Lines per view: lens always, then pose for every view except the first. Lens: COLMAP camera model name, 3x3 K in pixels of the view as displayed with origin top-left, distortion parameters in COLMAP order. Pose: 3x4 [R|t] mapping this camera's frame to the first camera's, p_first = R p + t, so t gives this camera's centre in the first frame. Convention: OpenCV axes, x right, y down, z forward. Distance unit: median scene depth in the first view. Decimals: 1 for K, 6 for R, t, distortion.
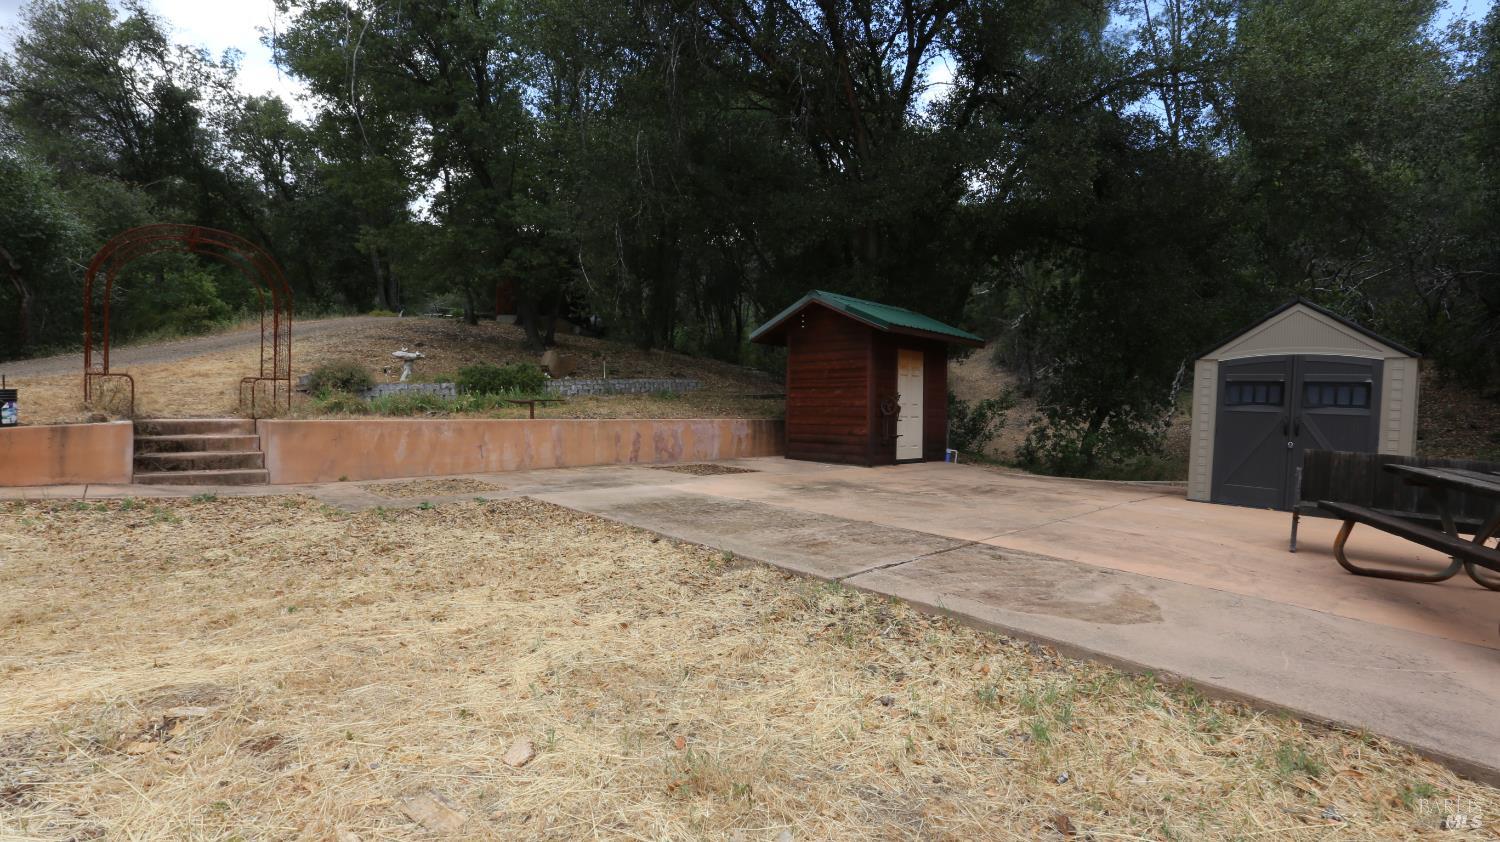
lens RADIAL K [[689.9, 0, 755.1], [0, 689.9, 417.2], [0, 0, 1]] dist [-0.061501, 0.025131]
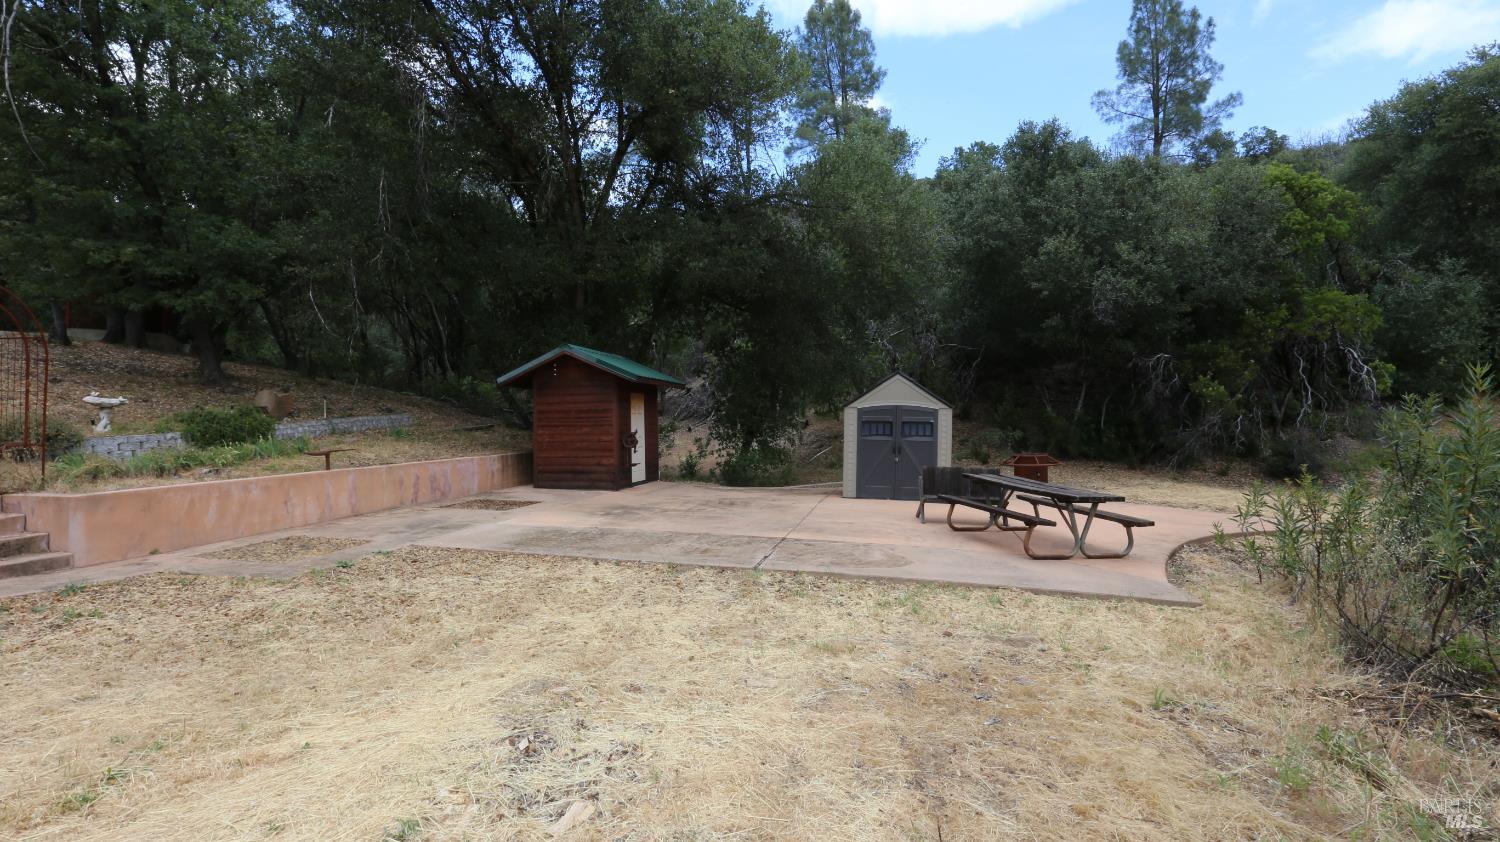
lens RADIAL K [[689.9, 0, 755.1], [0, 689.9, 417.2], [0, 0, 1]] dist [-0.061501, 0.025131]
pose [[0.827850, -0.020708, 0.560567, -0.379091], [0.026751, 0.999639, -0.002578, -0.058608], [-0.560311, 0.017130, 0.828105, -0.184474]]
